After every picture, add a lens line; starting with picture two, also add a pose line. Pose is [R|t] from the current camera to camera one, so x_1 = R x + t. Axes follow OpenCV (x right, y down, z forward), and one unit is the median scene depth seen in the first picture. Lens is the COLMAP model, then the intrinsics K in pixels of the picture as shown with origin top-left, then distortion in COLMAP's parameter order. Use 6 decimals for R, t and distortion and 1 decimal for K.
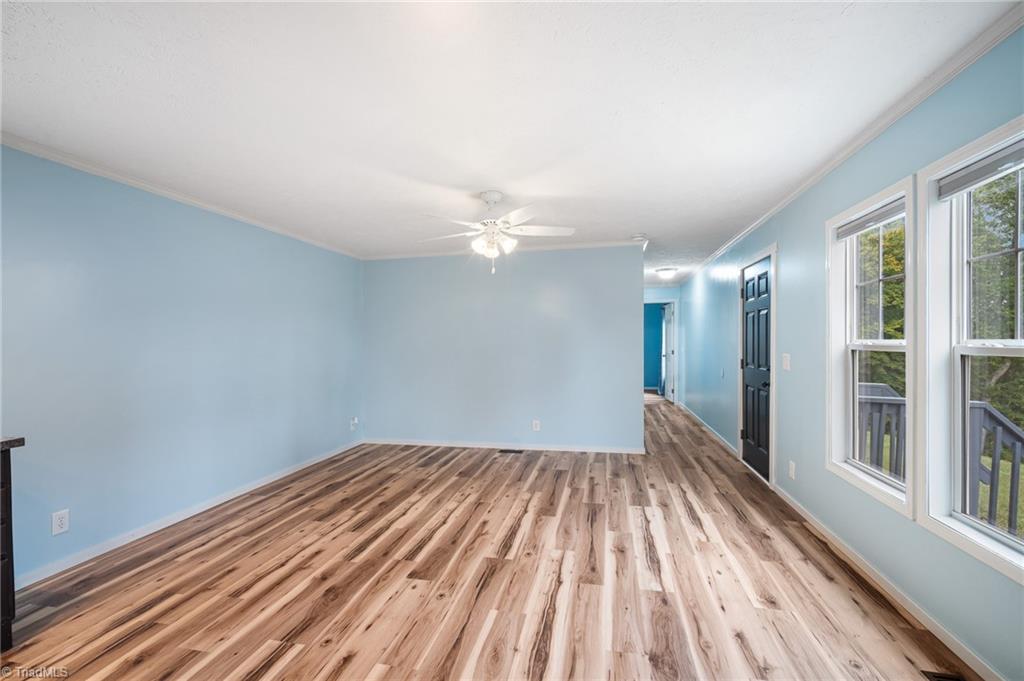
lens RADIAL K [[453.0, 0, 512.0], [0, 453.0, 340.5], [0, 0, 1]] dist [-0.001268, 0.000560]
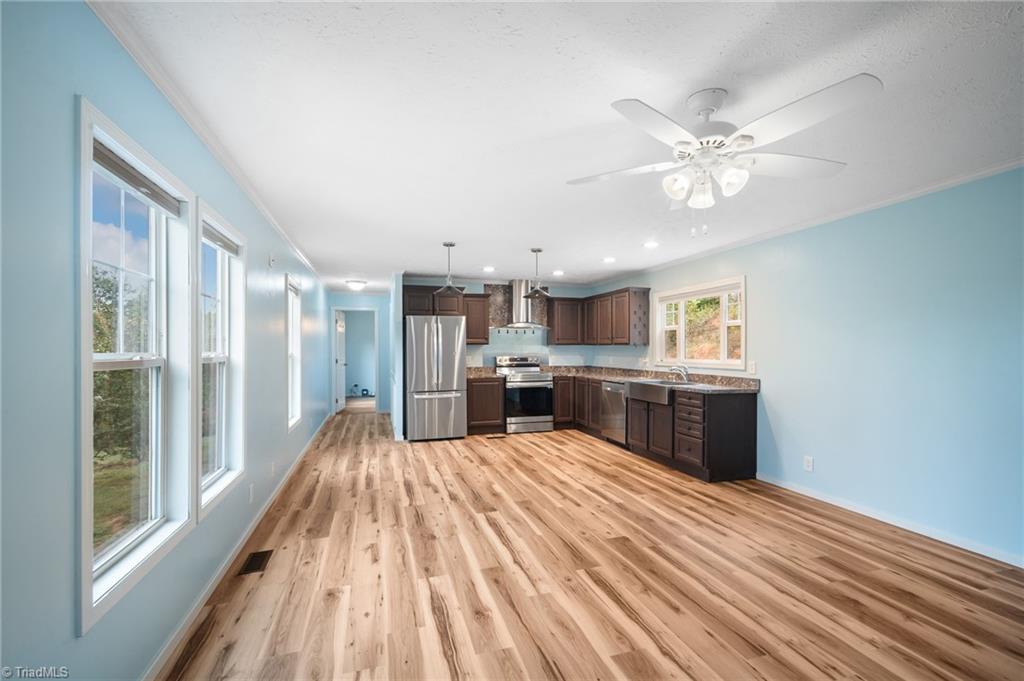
lens RADIAL K [[453.0, 0, 512.0], [0, 453.0, 340.5], [0, 0, 1]] dist [-0.001268, 0.000560]
pose [[-0.874015, 0.003016, -0.485889, 0.615488], [0.011490, 0.999829, -0.014460, -0.003821], [0.485762, -0.018221, -0.873901, 1.851446]]
